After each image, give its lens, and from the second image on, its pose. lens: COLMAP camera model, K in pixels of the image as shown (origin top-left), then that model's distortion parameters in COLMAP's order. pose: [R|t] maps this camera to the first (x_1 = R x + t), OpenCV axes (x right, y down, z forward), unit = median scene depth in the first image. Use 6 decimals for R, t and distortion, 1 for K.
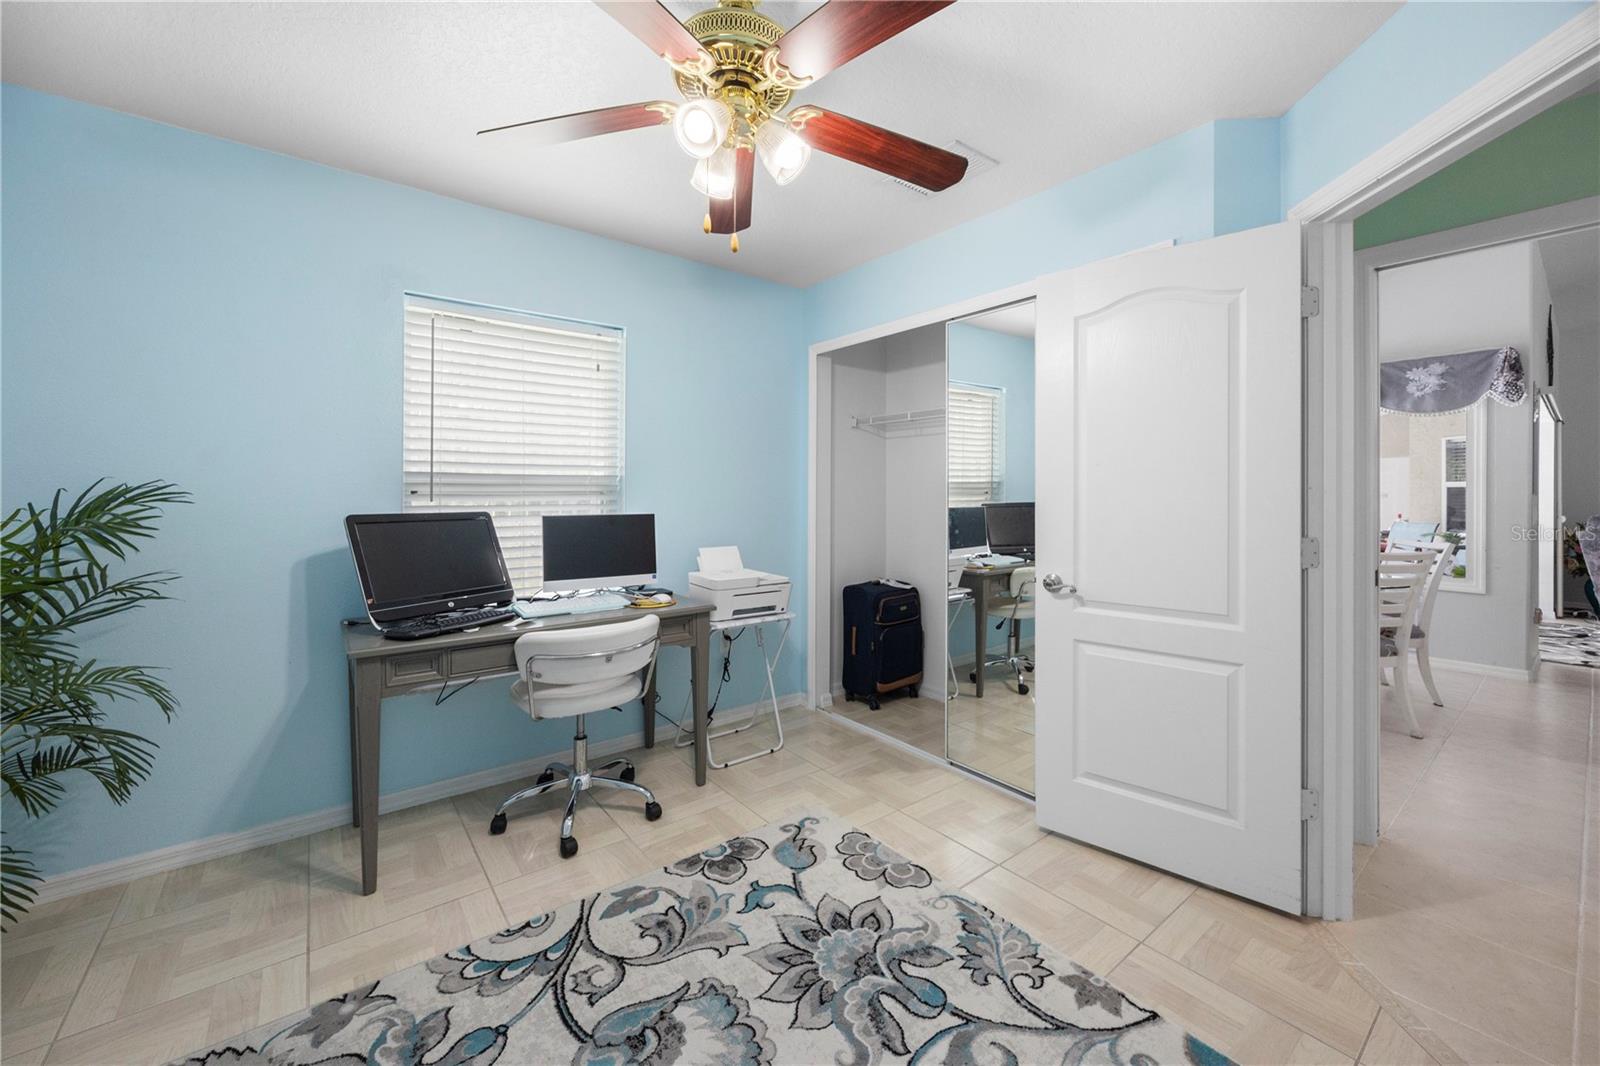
lens RADIAL K [[626.1, 0, 797.4], [0, 626.1, 485.4], [0, 0, 1]] dist [-0.001116, 0.000050]
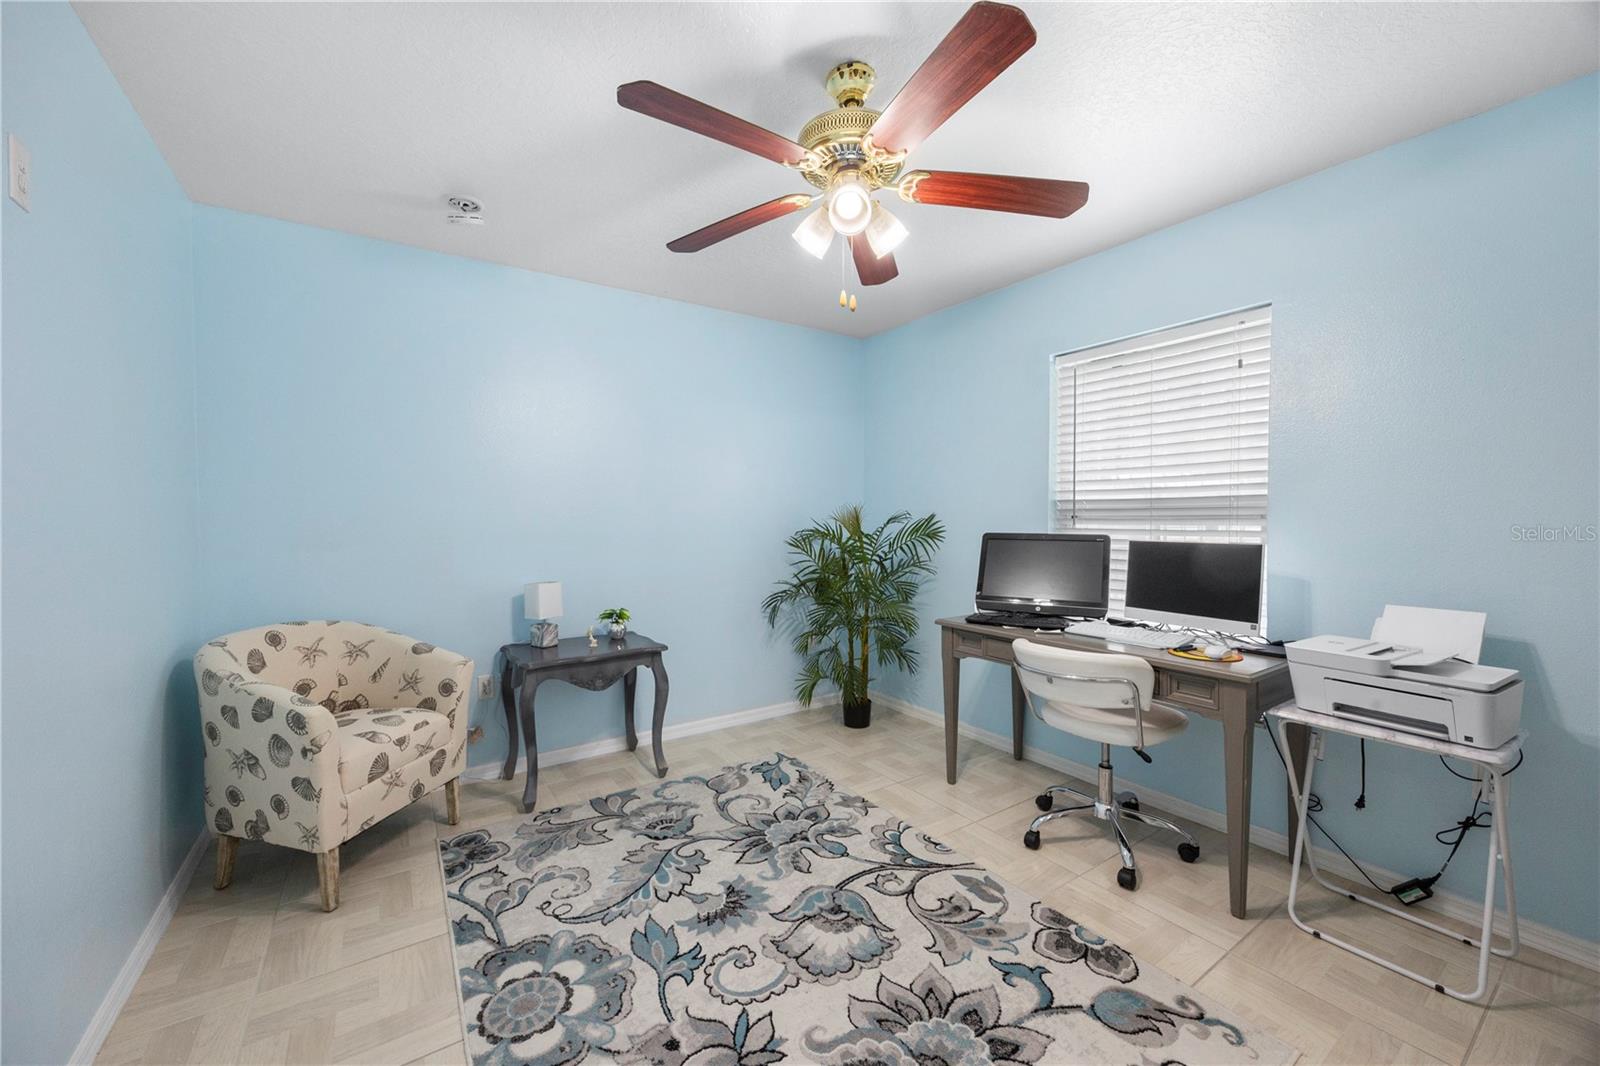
lens RADIAL K [[612.2, 0, 798.4], [0, 612.2, 526.7], [0, 0, 1]] dist [-0.001158, -0.000053]
pose [[-0.067104, 0.010417, -0.997692, 0.826609], [0.008189, 0.999918, 0.009889, 0.019164], [0.997712, -0.007507, -0.067184, 0.765549]]
